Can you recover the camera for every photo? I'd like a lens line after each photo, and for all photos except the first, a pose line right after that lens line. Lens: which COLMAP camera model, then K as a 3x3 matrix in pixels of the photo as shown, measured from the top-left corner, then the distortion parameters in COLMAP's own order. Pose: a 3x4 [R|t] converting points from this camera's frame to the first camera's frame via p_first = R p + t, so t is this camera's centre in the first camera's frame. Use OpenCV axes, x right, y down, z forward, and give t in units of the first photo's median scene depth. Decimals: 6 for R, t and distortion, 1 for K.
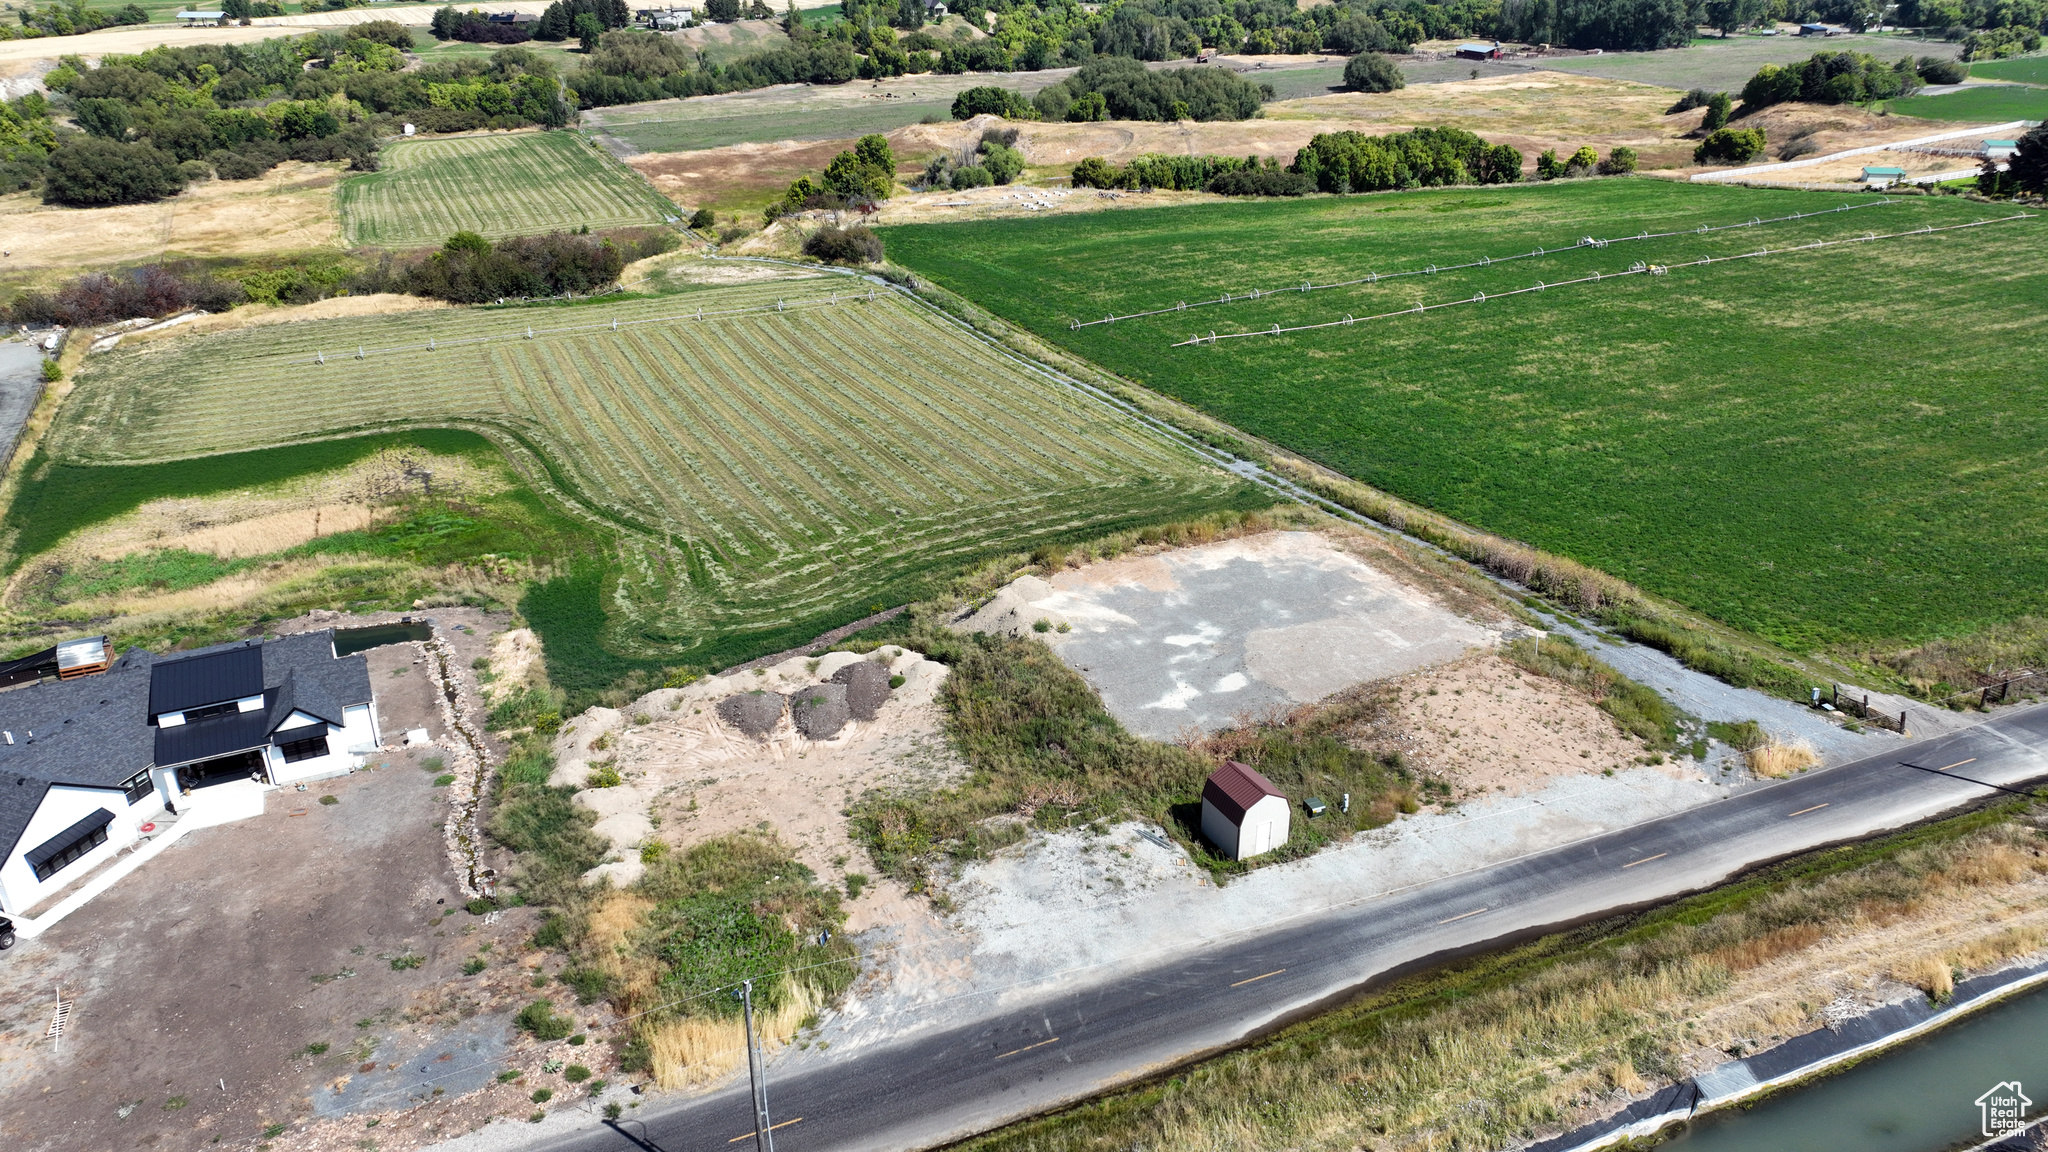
lens RADIAL K [[1438.0, 0, 1030.1], [0, 1438.0, 572.9], [0, 0, 1]] dist [-0.001002, 0.018046]
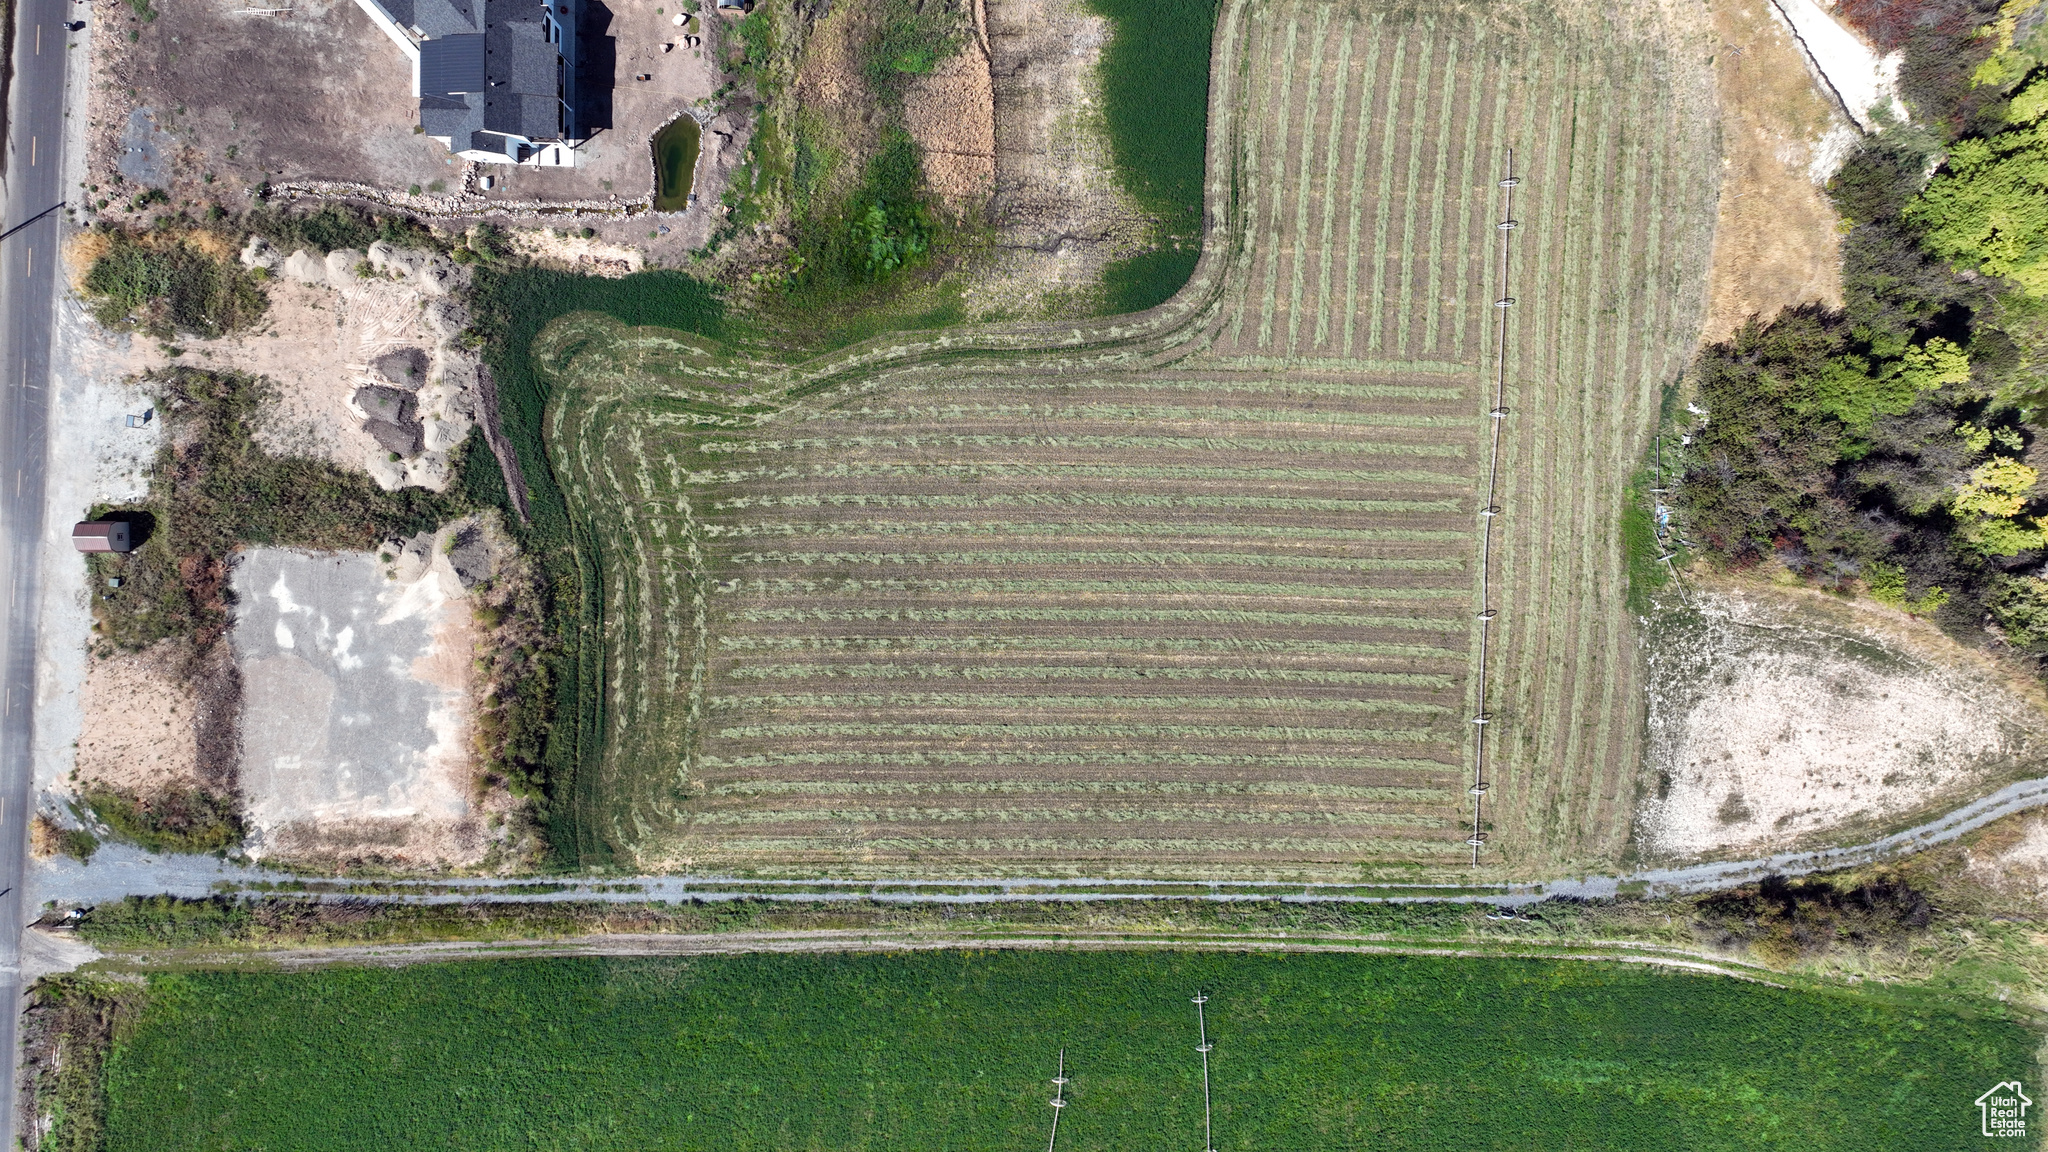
lens RADIAL K [[1438.0, 0, 1029.2], [0, 1438.0, 578.3], [0, 0, 1]] dist [-0.001002, 0.018046]
pose [[-0.447398, 0.894112, 0.019941, -0.064850], [-0.394984, -0.217549, 0.892558, -0.336147], [0.802386, 0.391453, 0.450491, 0.182503]]
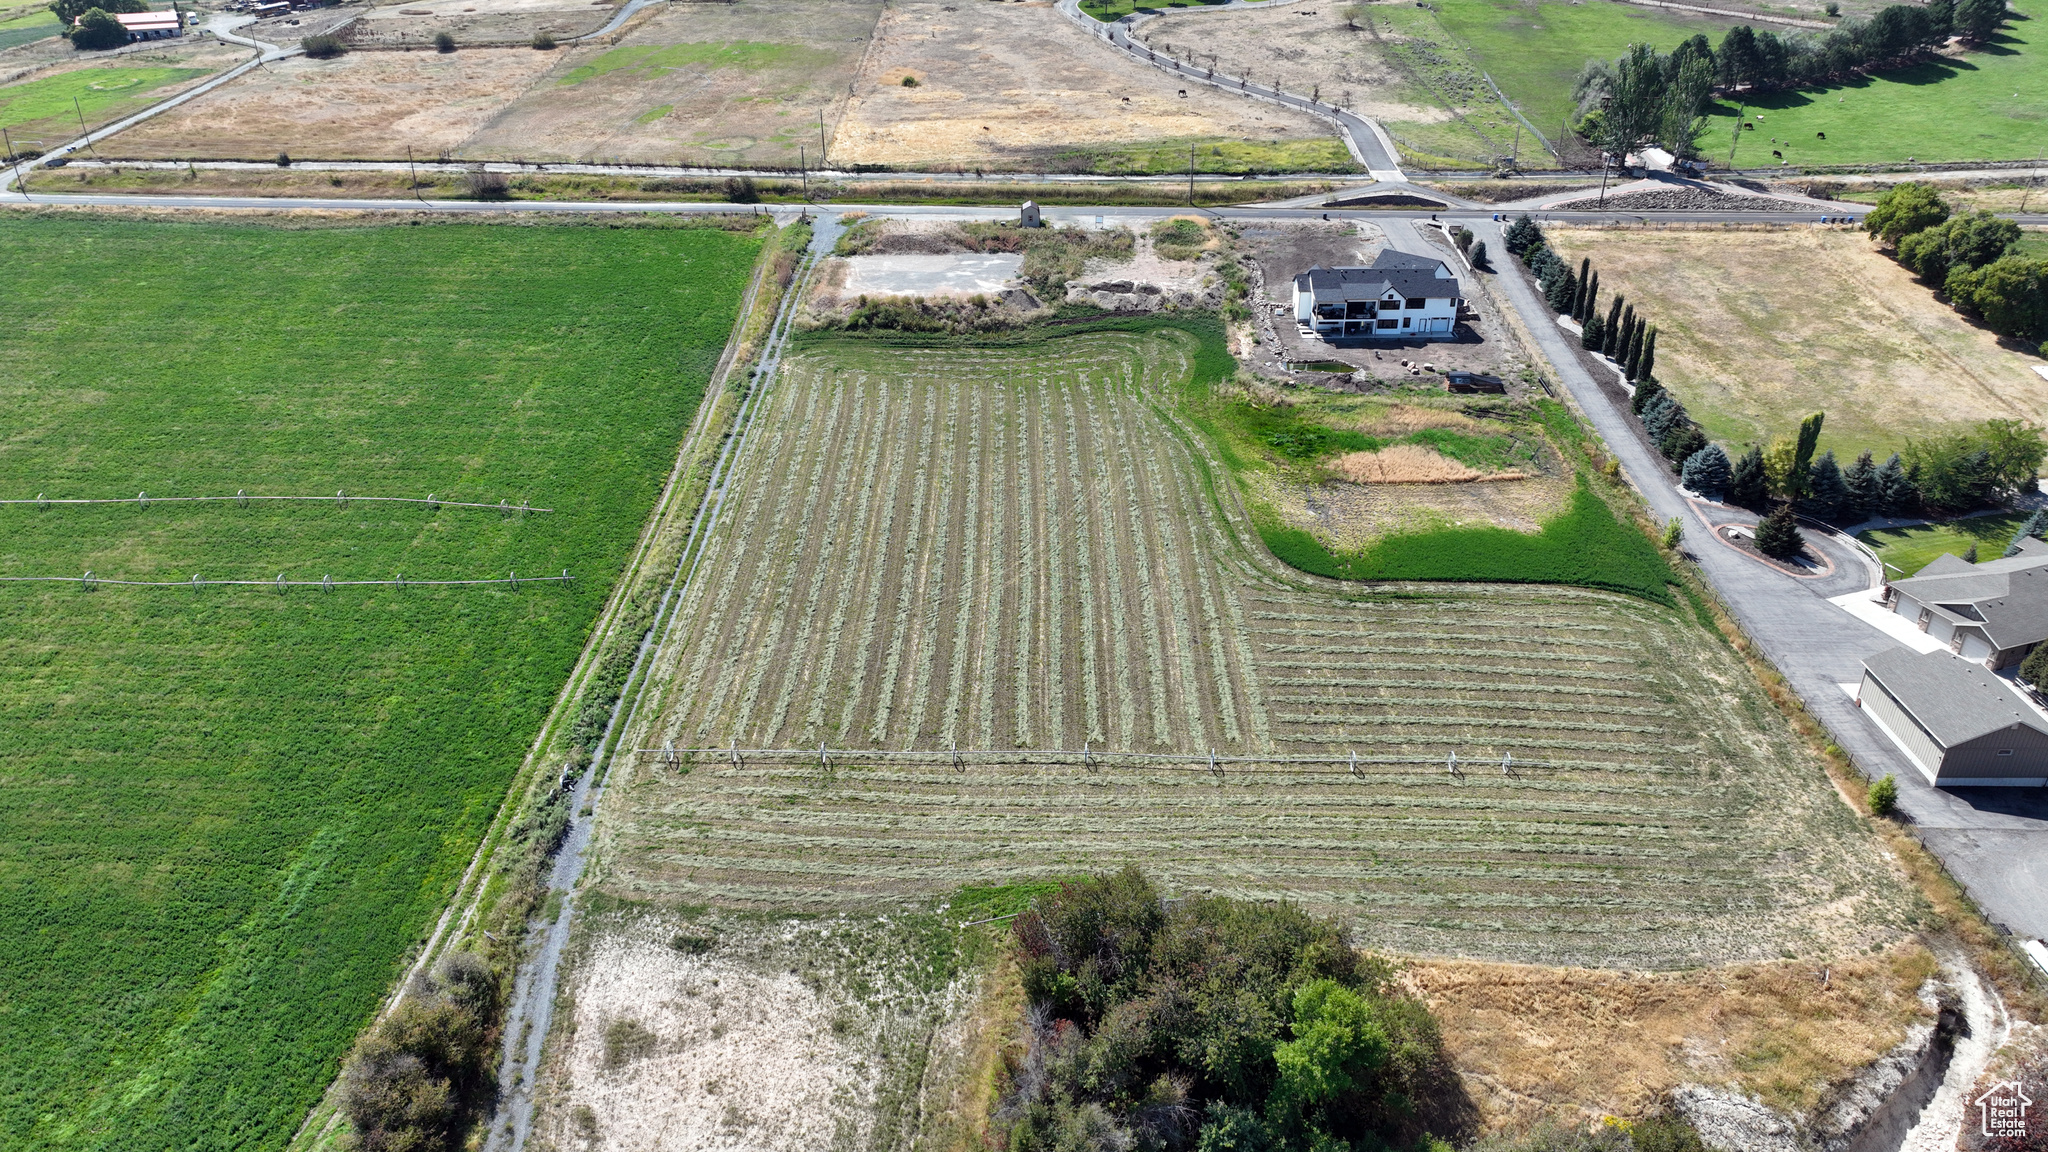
lens RADIAL K [[1438.0, 0, 1029.7], [0, 1438.0, 571.8], [0, 0, 1]] dist [-0.001002, 0.018046]
pose [[-0.900977, -0.198495, 0.385798, -0.207679], [0.193164, 0.612700, 0.766346, -0.300905], [-0.388494, 0.764982, -0.513687, 0.533045]]
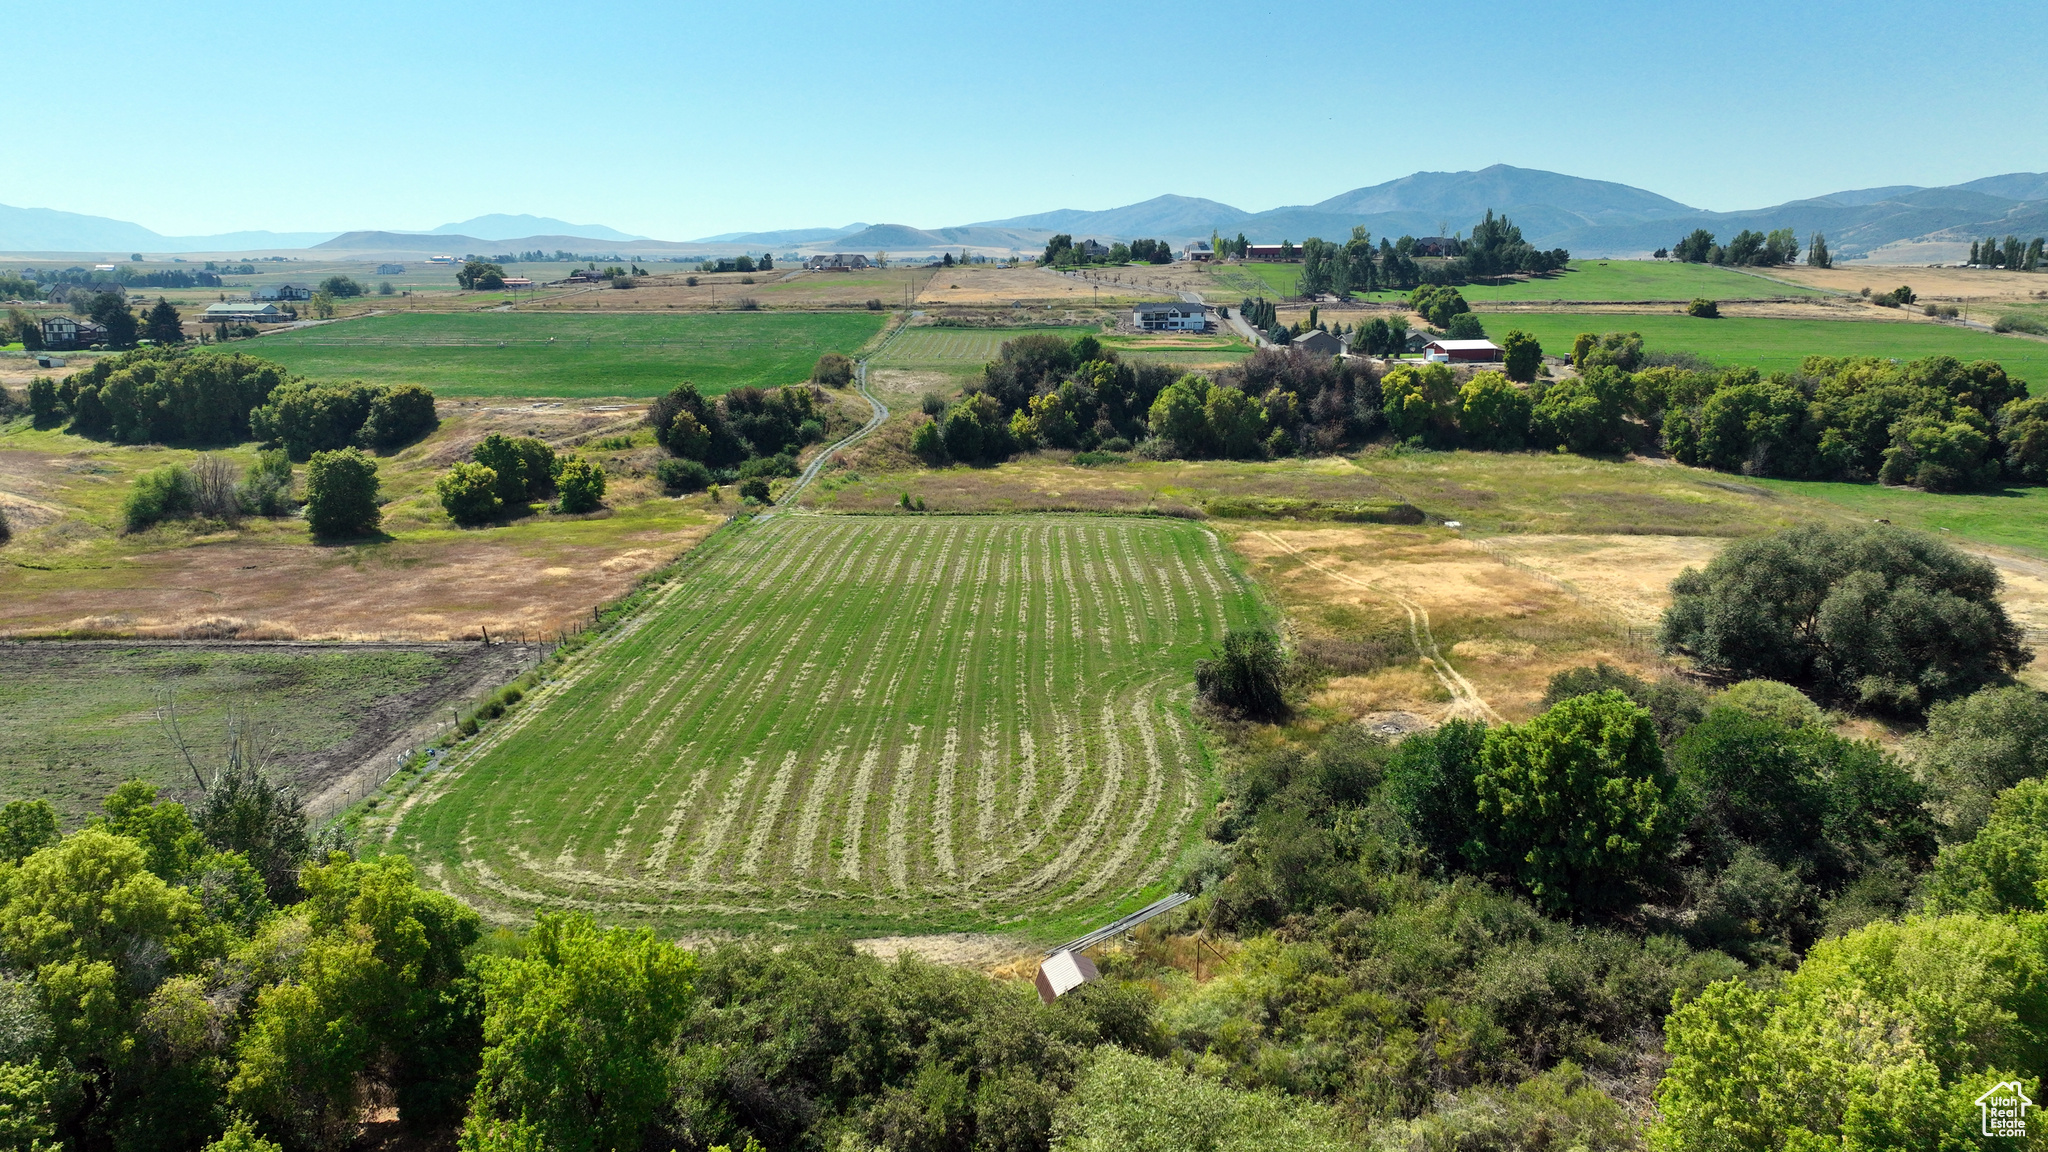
lens RADIAL K [[1438.0, 0, 1034.3], [0, 1438.0, 572.5], [0, 0, 1]] dist [-0.001002, 0.018046]
pose [[-0.899983, -0.079131, 0.428684, -0.478911], [0.194368, 0.807383, 0.557094, -0.422213], [-0.390195, 0.584698, -0.711250, 1.059424]]
